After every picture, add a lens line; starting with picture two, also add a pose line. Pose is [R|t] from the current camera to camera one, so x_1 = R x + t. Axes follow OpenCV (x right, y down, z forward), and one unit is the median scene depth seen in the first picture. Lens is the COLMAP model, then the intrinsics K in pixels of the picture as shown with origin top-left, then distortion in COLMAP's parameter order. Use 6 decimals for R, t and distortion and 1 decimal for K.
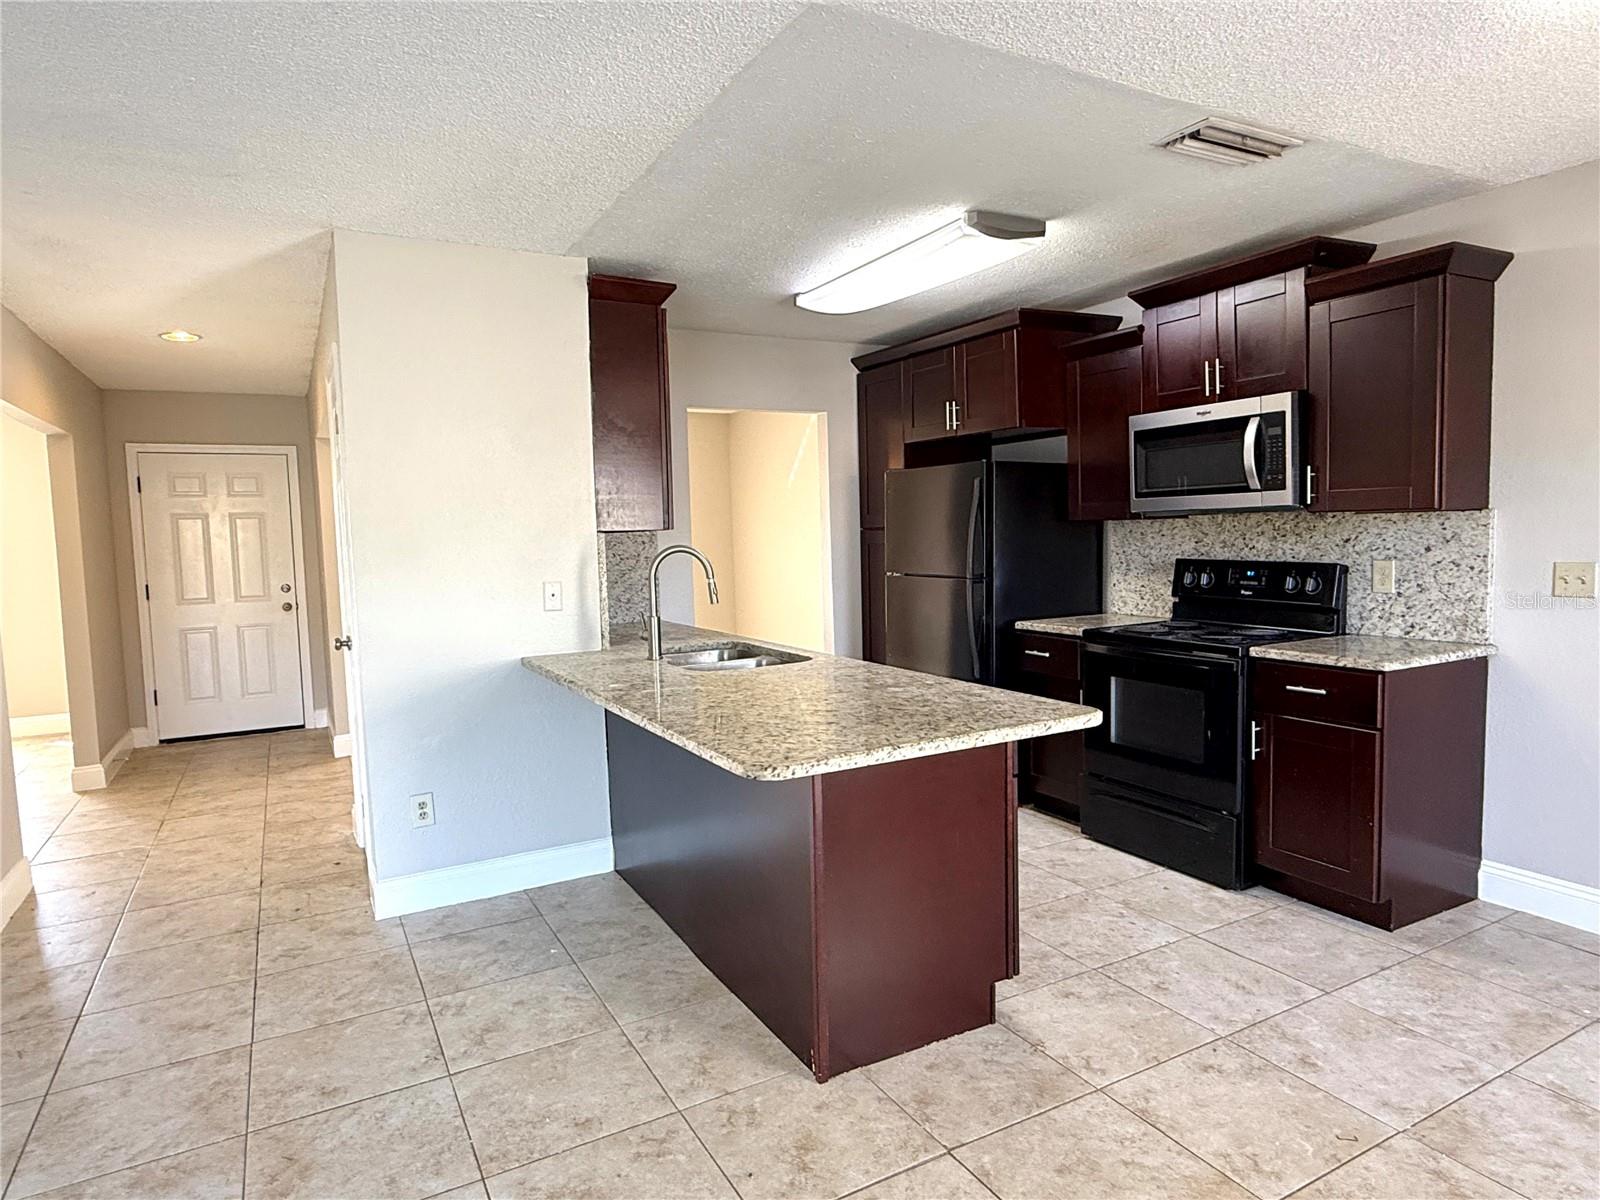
lens RADIAL K [[942.2, 0, 841.2], [0, 942.2, 604.0], [0, 0, 1]] dist [0.002001, -0.000247]
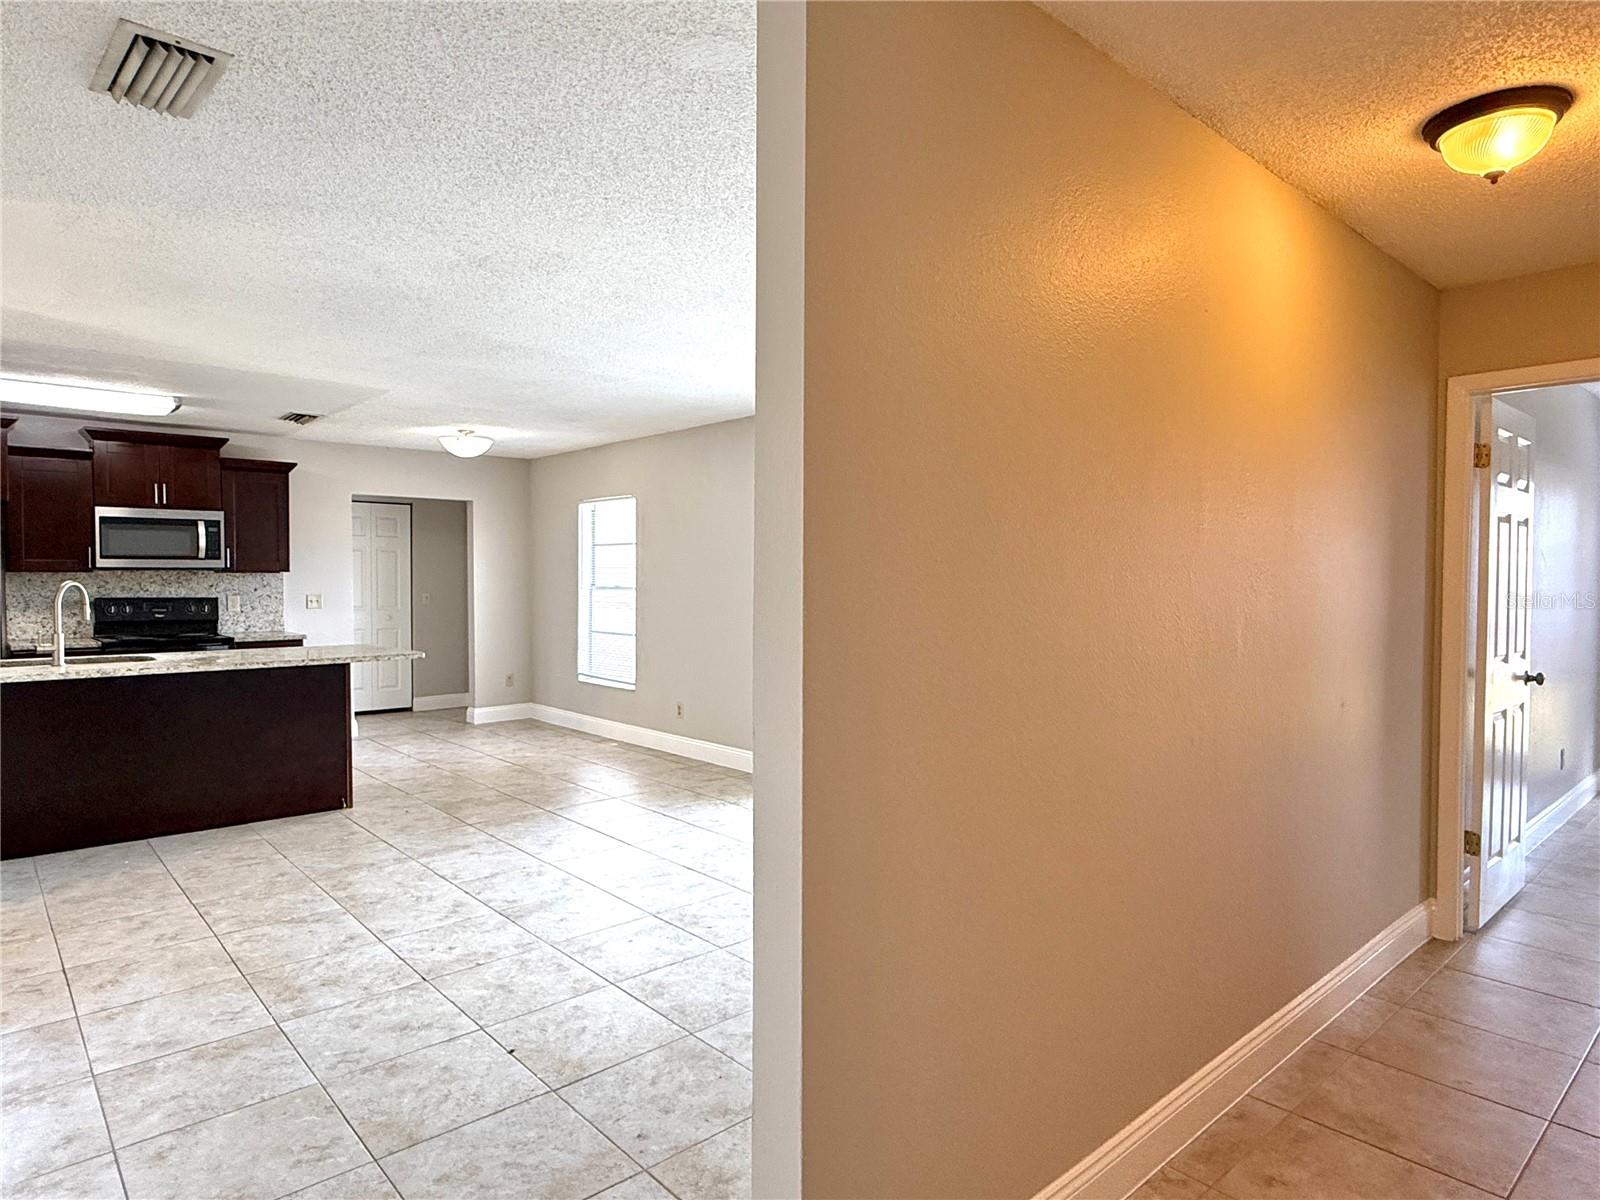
lens RADIAL K [[942.2, 0, 817.6], [0, 942.2, 587.0], [0, 0, 1]] dist [0.002001, -0.000247]
pose [[-0.247471, 0.014075, 0.968793, -1.776335], [0.082755, 0.996548, 0.006661, 0.027409], [-0.965355, 0.081821, -0.247781, 0.285208]]
